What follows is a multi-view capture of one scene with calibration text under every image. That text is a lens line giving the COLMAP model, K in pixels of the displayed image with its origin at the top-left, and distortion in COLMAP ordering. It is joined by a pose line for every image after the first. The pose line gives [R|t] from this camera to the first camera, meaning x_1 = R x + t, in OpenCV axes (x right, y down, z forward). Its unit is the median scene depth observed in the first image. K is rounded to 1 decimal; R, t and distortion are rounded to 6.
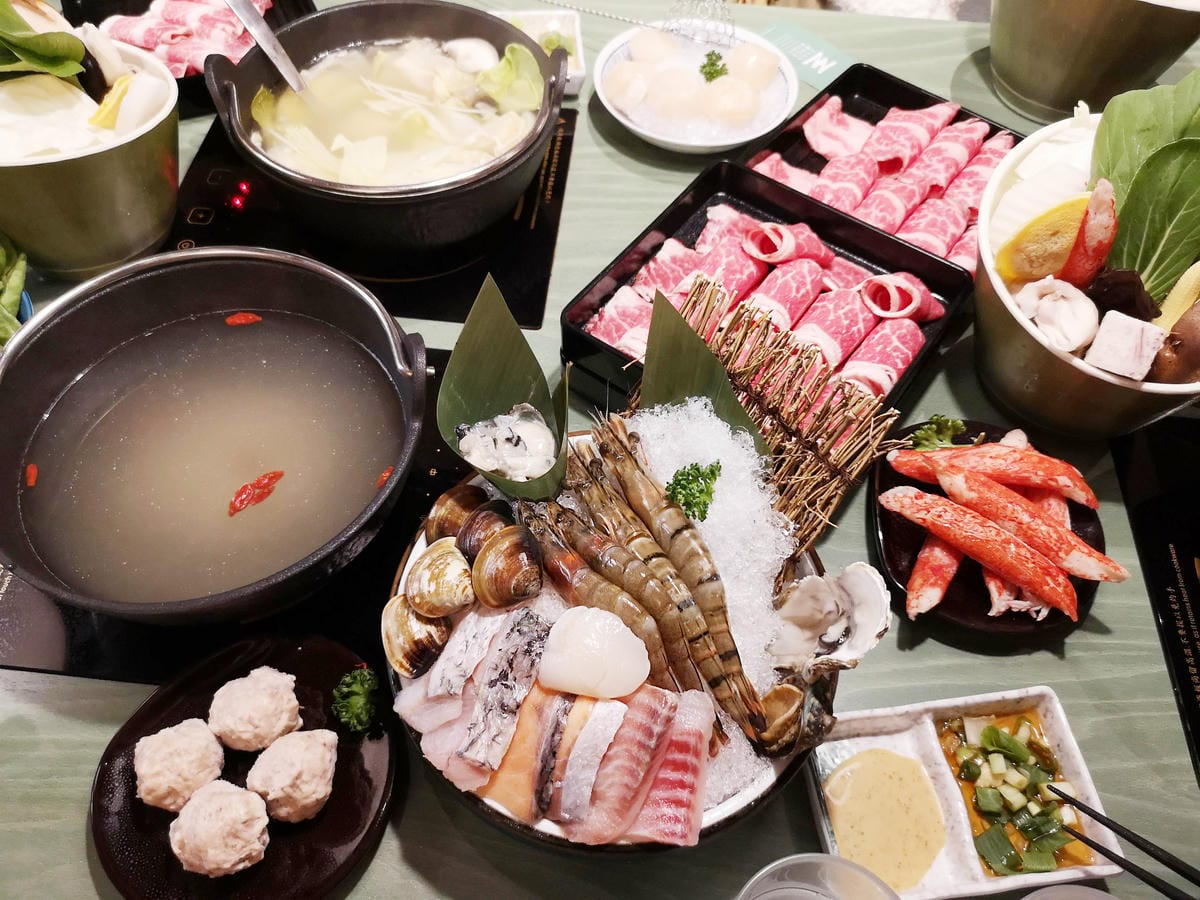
lens RADIAL K [[943.5, 0, 600.0], [0, 943.5, 450.0], [0, 0, 1]] dist [0.014659, 0.000461]
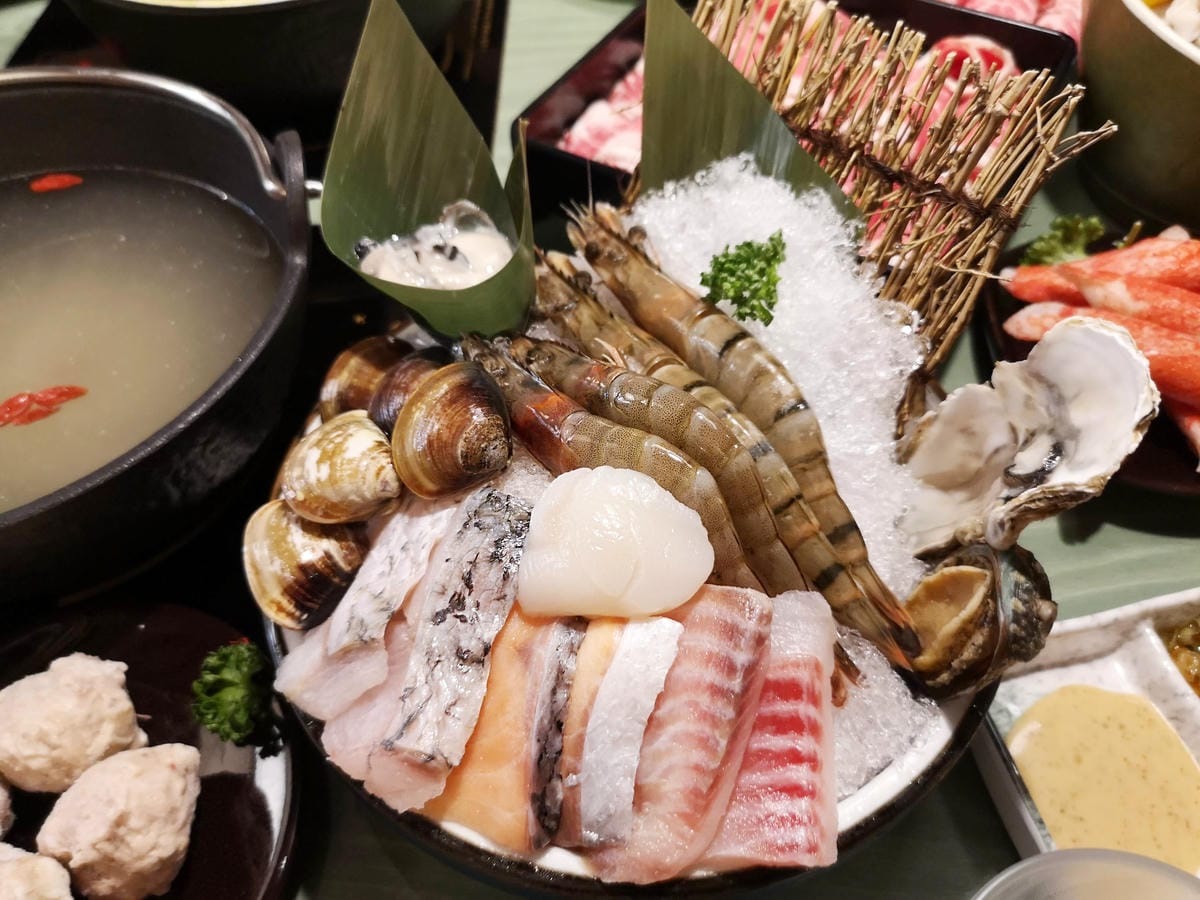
lens RADIAL K [[976.6, 0, 600.0], [0, 976.6, 450.0], [0, 0, 1]] dist [-0.002890, -0.014037]
pose [[0.994760, -0.099840, 0.022014, -0.019778], [0.100728, 0.993949, -0.043807, 0.175760], [-0.017507, 0.045795, 0.998797, 0.394245]]
